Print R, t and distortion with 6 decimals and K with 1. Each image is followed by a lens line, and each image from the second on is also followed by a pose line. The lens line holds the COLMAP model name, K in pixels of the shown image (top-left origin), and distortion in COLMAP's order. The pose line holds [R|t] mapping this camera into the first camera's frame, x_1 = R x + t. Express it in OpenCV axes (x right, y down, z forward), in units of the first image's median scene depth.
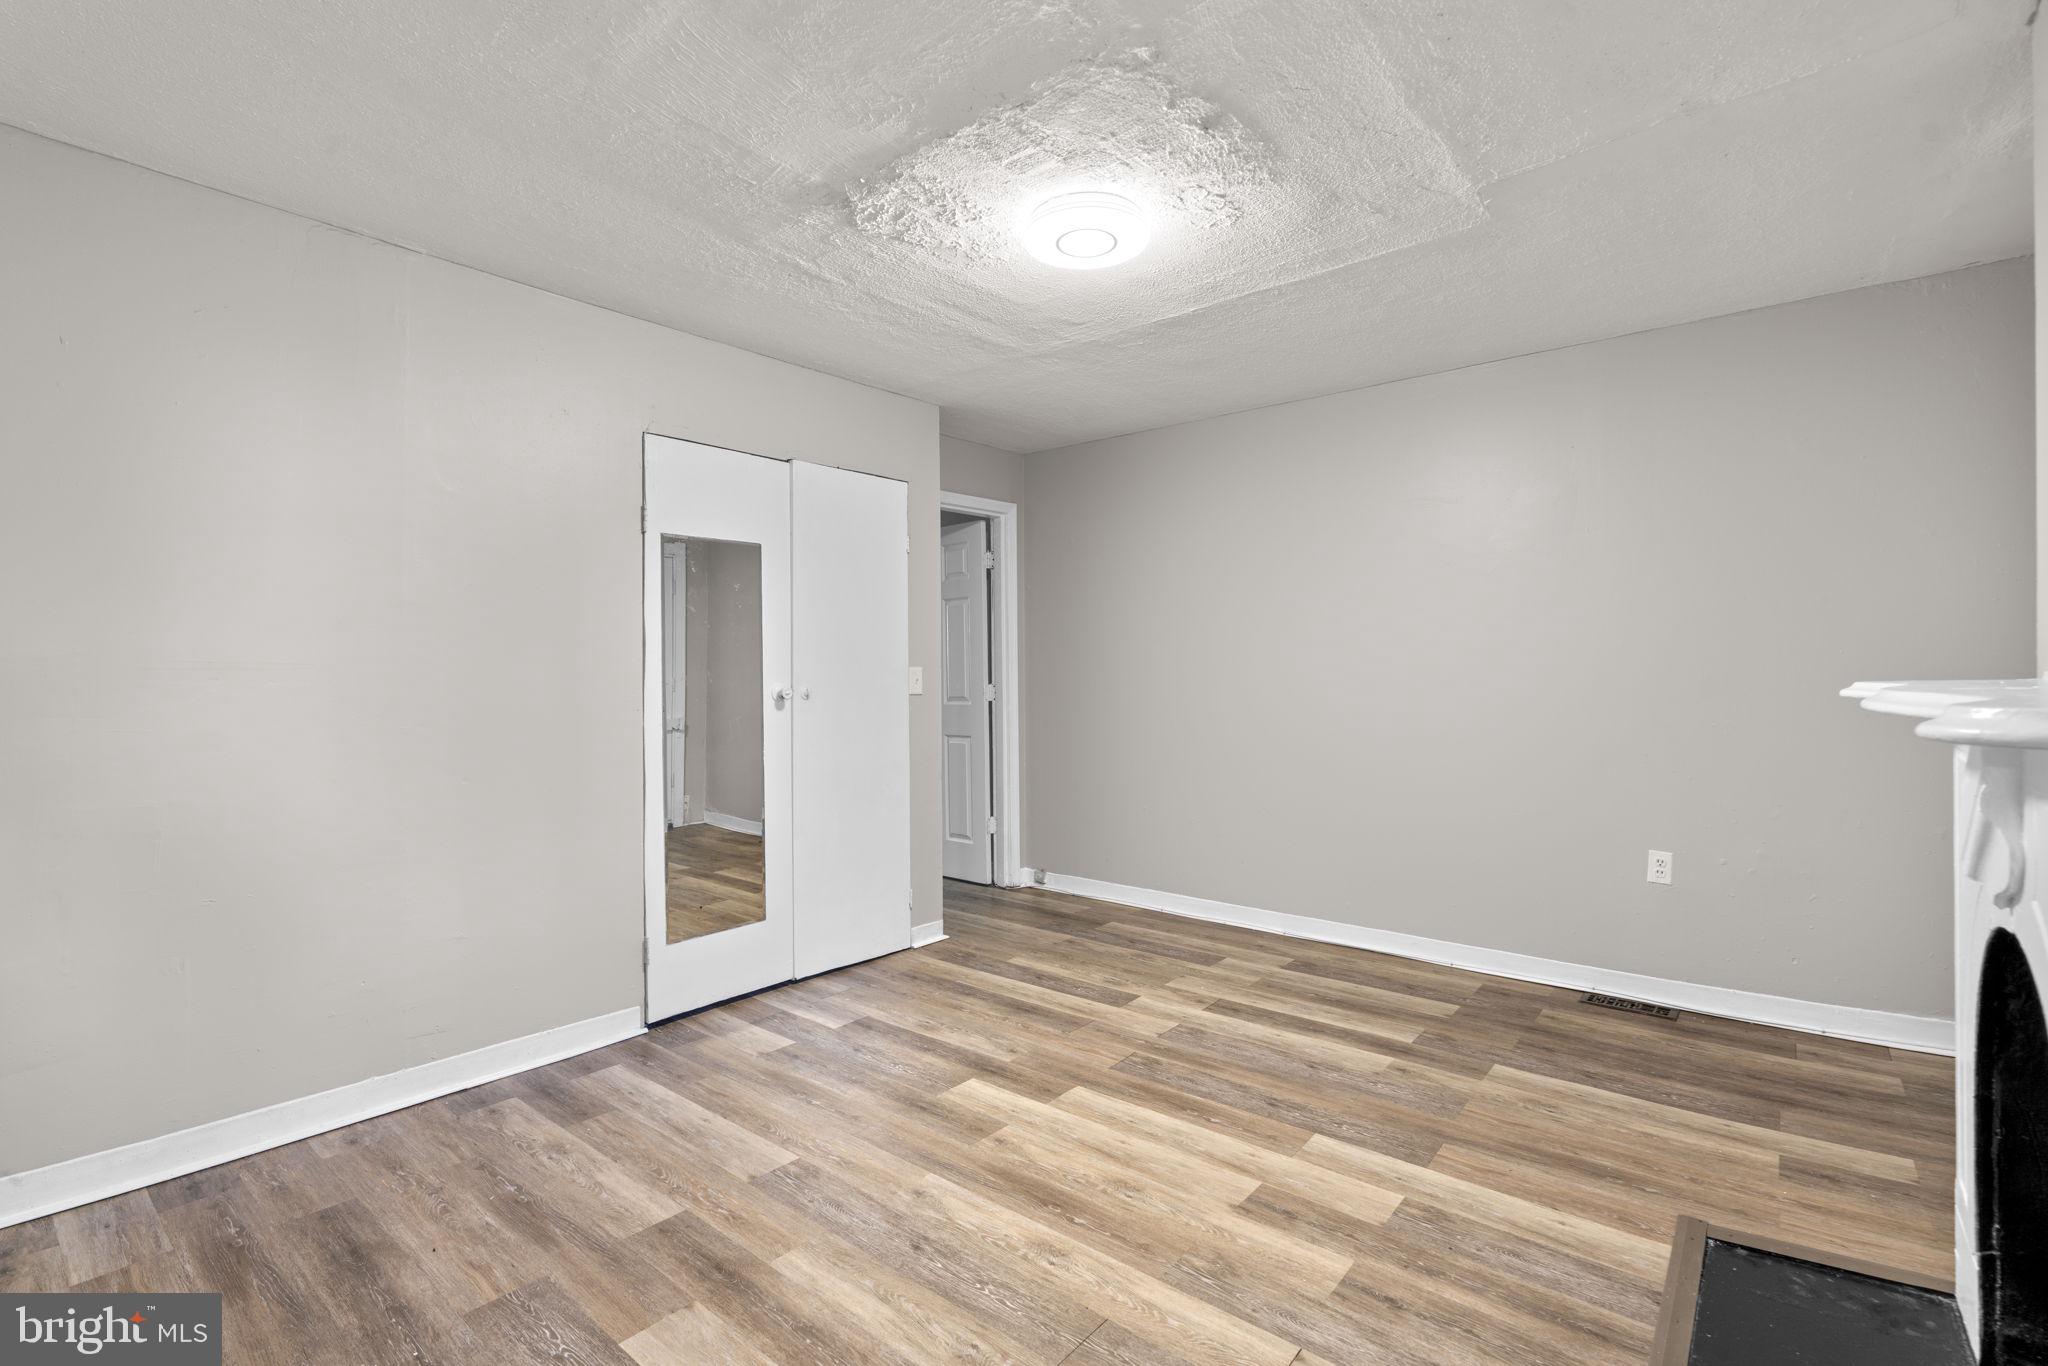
lens RADIAL K [[934.2, 0, 1010.8], [0, 934.2, 673.1], [0, 0, 1]] dist [-0.017149, 0.009358]
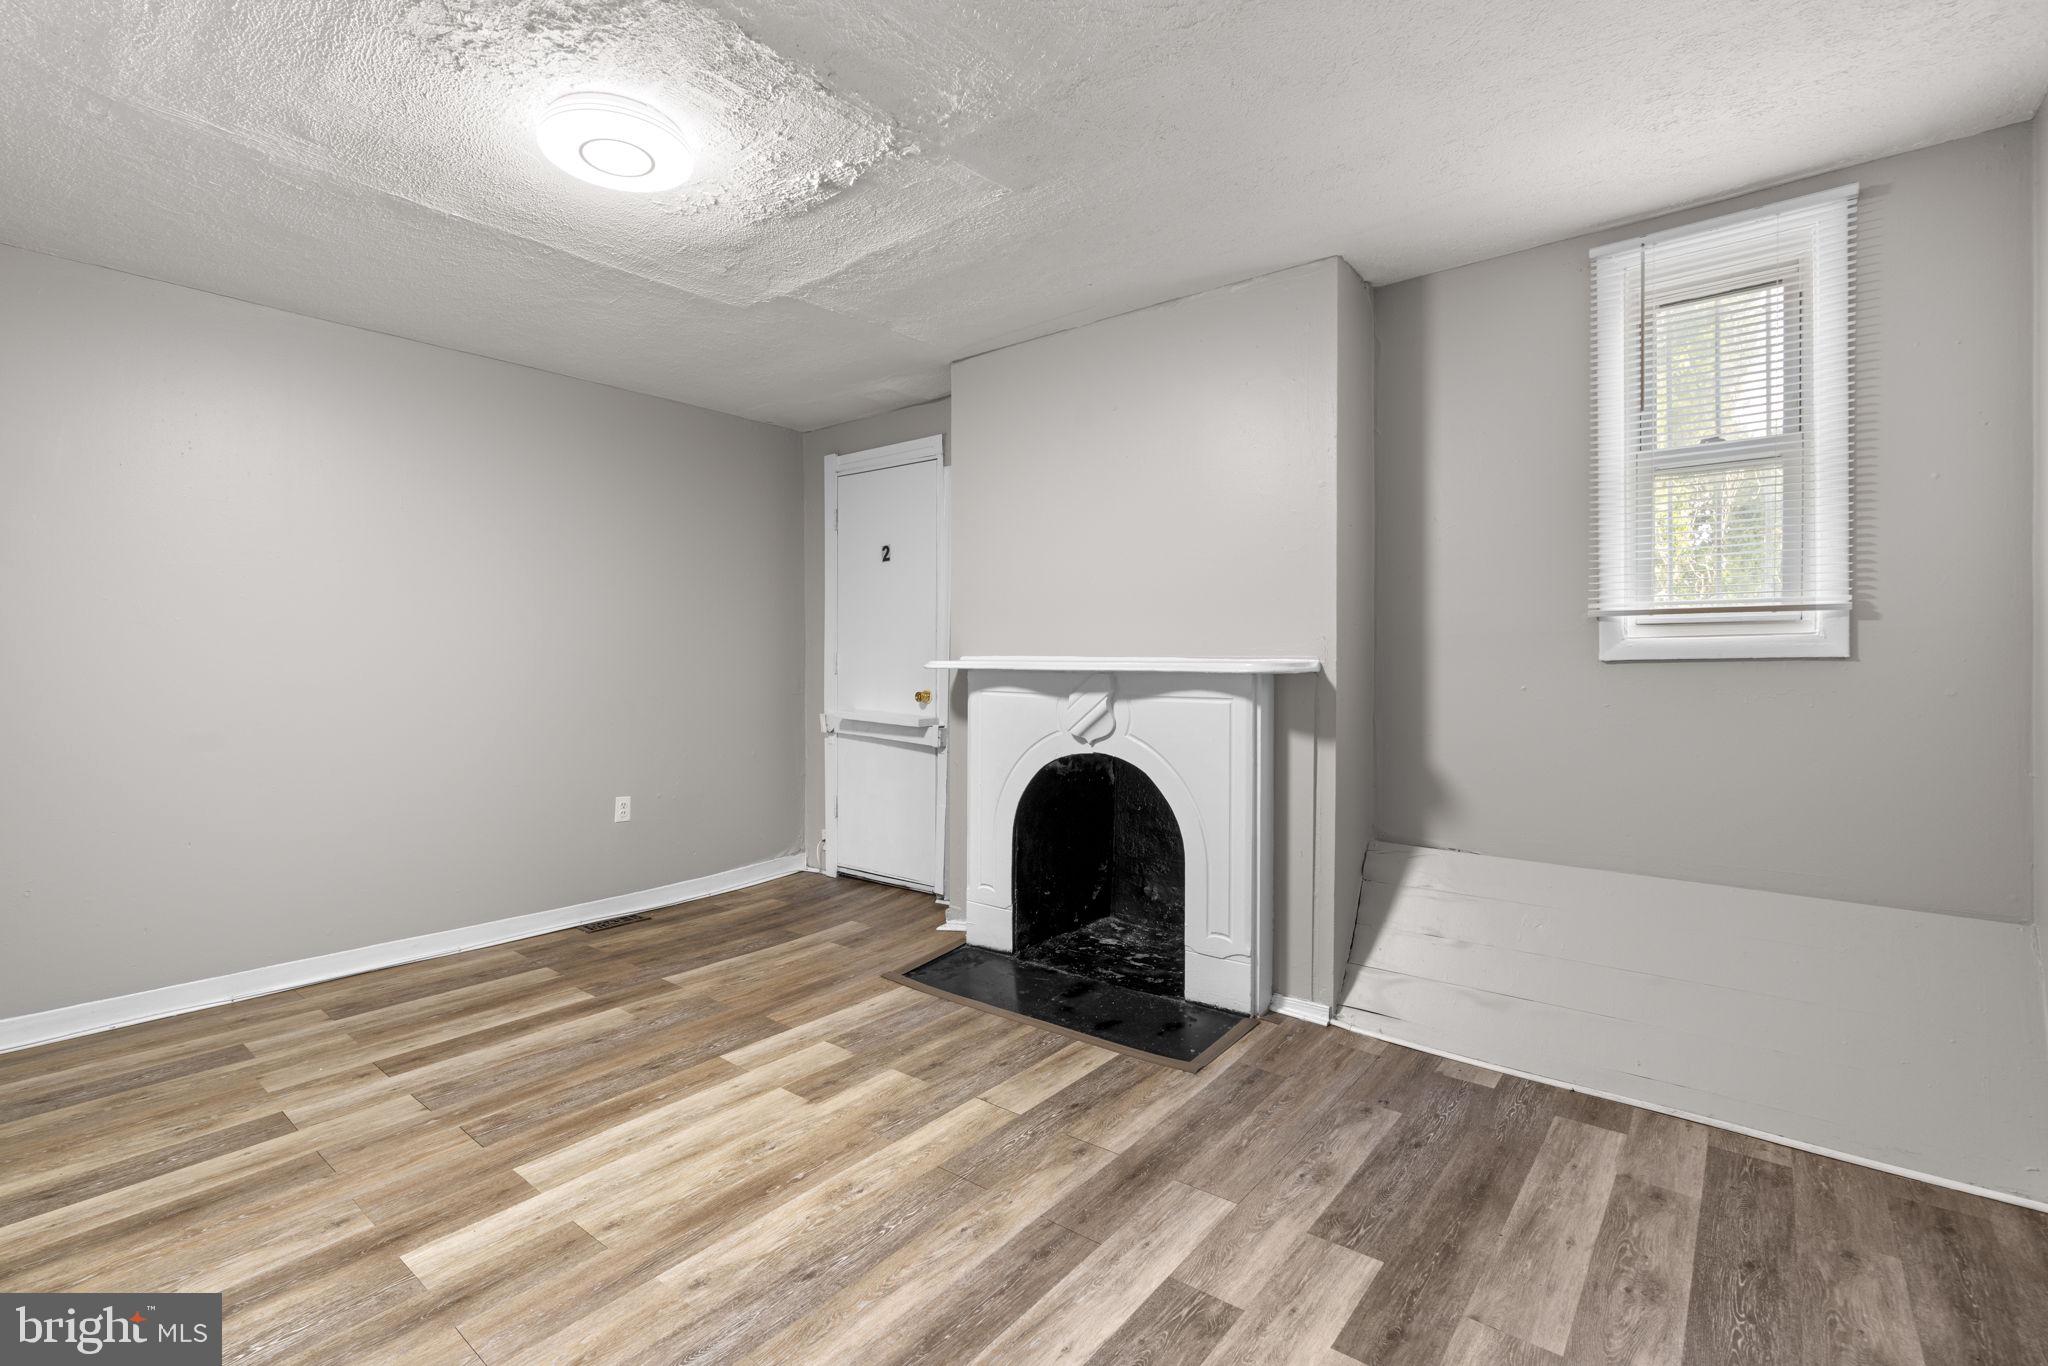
lens RADIAL K [[930.8, 0, 1027.7], [0, 930.8, 699.4], [0, 0, 1]] dist [-0.019520, 0.008592]
pose [[-0.034796, -0.037607, 0.998687, -0.757698], [0.001014, 0.999290, 0.037665, 0.013210], [-0.999394, 0.002323, -0.034733, 0.620397]]
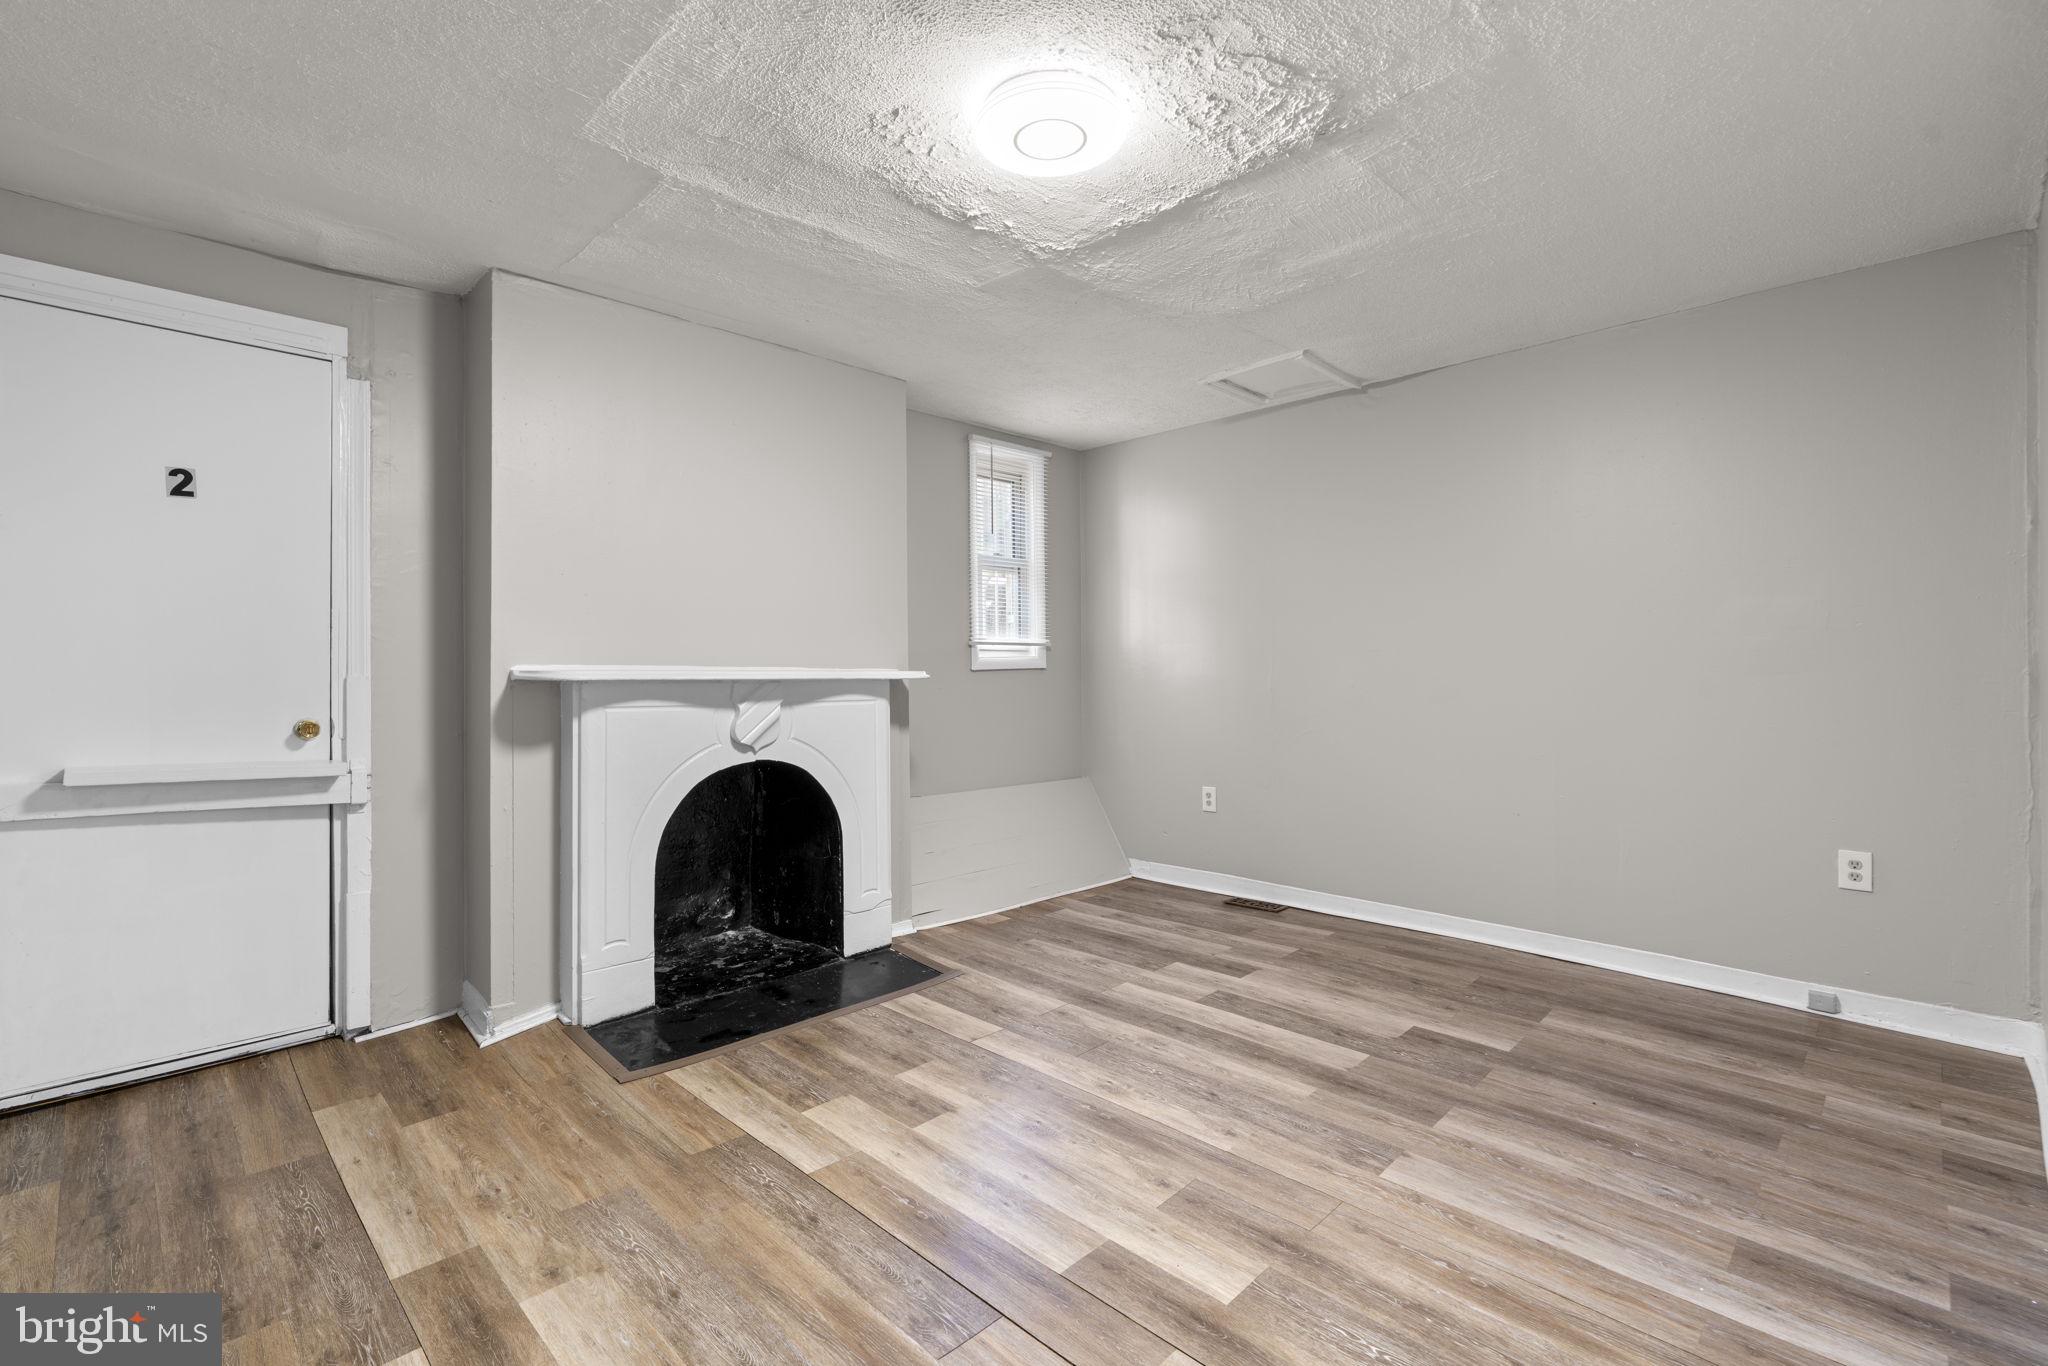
lens RADIAL K [[895.5, 0, 1033.3], [0, 895.5, 704.6], [0, 0, 1]] dist [-0.010615, 0.000420]
pose [[-0.997908, 0.009023, 0.064025, 0.049646], [0.011319, 0.999302, 0.035597, 0.016562], [-0.063659, 0.036247, -0.997313, 1.713611]]
